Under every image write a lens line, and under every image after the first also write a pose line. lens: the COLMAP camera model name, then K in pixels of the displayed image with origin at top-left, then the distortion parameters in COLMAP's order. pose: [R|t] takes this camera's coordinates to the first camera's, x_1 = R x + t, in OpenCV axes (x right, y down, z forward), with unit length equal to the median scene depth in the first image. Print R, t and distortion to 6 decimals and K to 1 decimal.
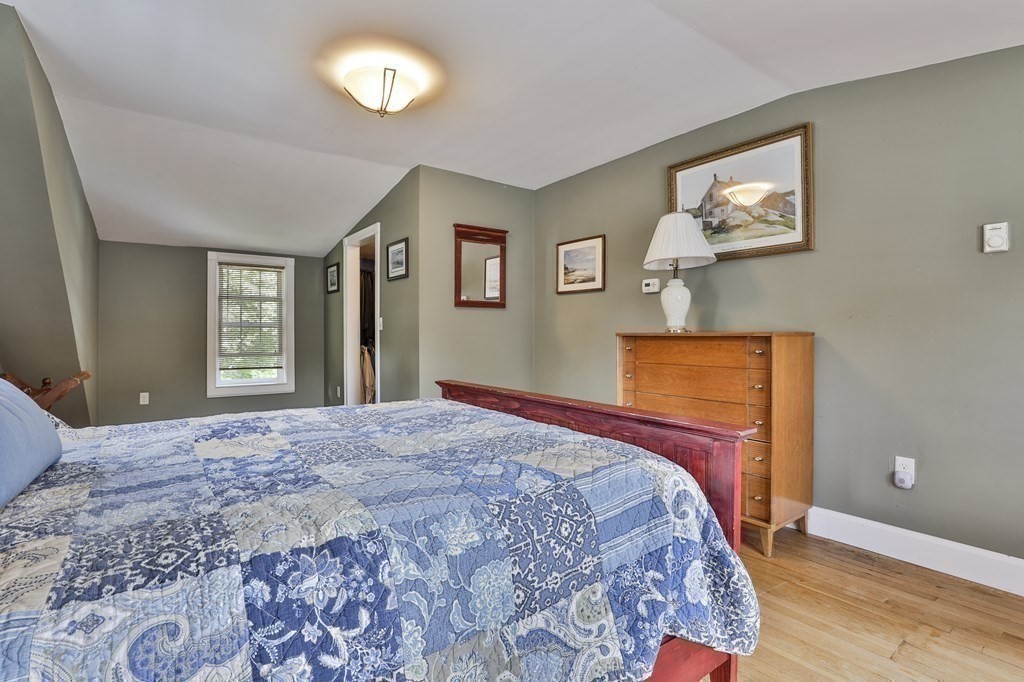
lens RADIAL K [[478.8, 0, 509.9], [0, 478.8, 330.1], [0, 0, 1]] dist [-0.020567, -0.000554]
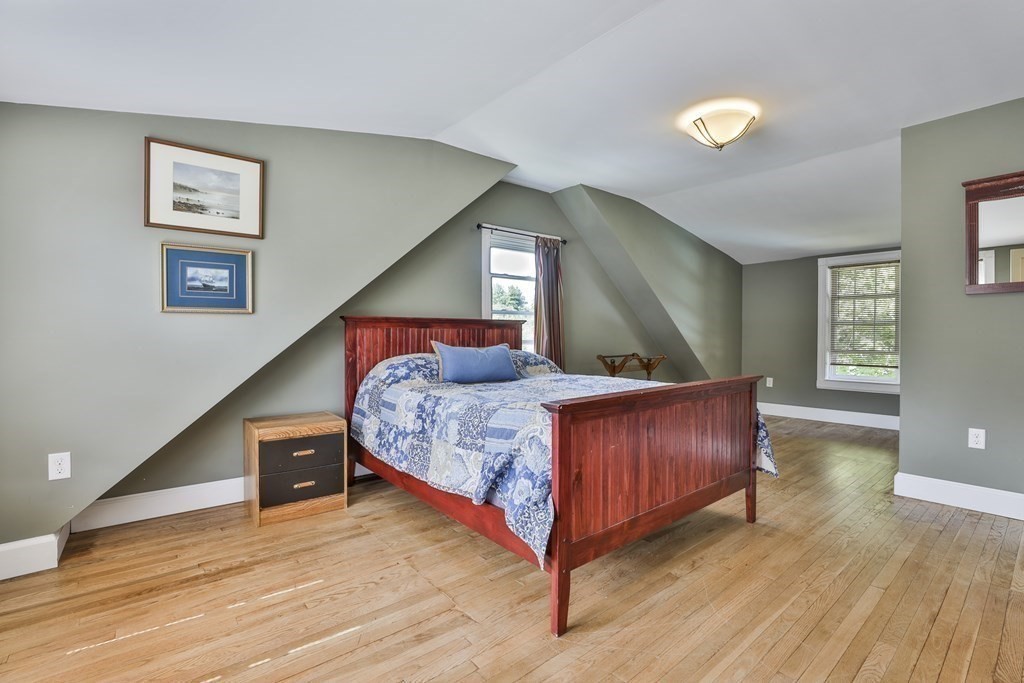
lens RADIAL K [[478.8, 0, 509.9], [0, 478.8, 330.6], [0, 0, 1]] dist [-0.020567, -0.000554]
pose [[0.059705, -0.005277, -0.998202, 0.498313], [0.009792, 0.999941, -0.004700, 0.003279], [0.998168, -0.009494, 0.059754, 0.222464]]
